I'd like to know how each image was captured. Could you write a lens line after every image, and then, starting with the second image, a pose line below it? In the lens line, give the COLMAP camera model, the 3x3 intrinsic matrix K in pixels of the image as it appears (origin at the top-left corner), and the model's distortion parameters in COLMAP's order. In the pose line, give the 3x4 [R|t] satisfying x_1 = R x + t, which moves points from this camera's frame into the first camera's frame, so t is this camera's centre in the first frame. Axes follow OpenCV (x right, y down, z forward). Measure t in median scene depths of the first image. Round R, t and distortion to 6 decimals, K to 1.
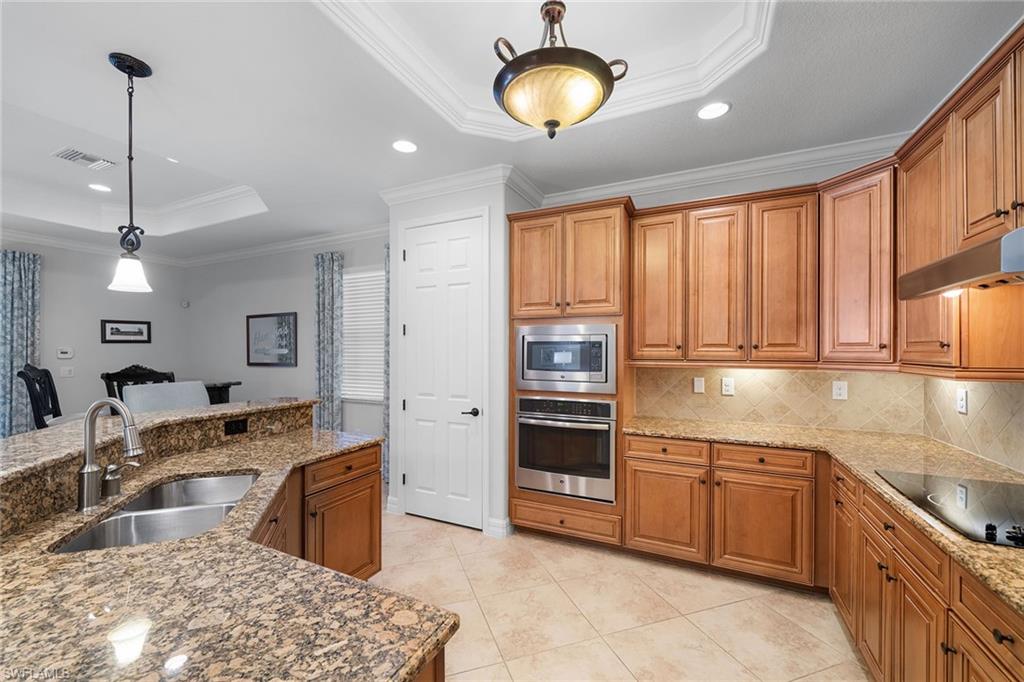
lens RADIAL K [[405.2, 0, 502.2], [0, 405.2, 351.6], [0, 0, 1]] dist [-0.000517, 0.000169]
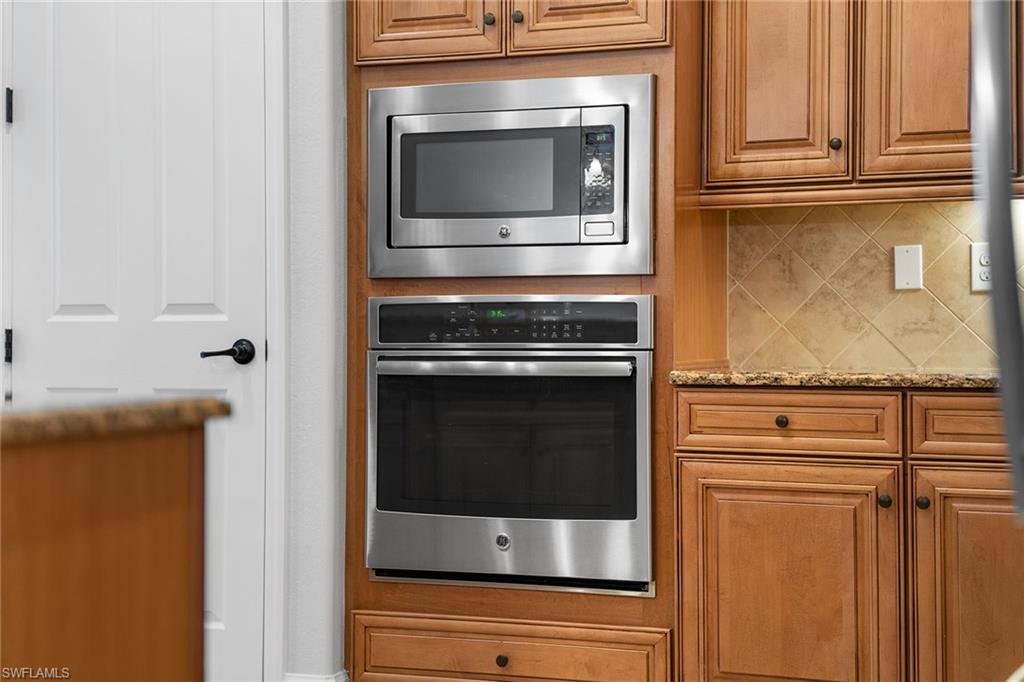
lens RADIAL K [[1735.7, 0, 517.6], [0, 1735.7, 338.4], [0, 0, 1]] dist [0.388286, 0.000000]
pose [[0.995330, -0.000815, 0.096526, 0.018490], [0.003109, 0.999716, -0.023616, 0.189766], [-0.096480, 0.023806, 0.995050, -0.474191]]
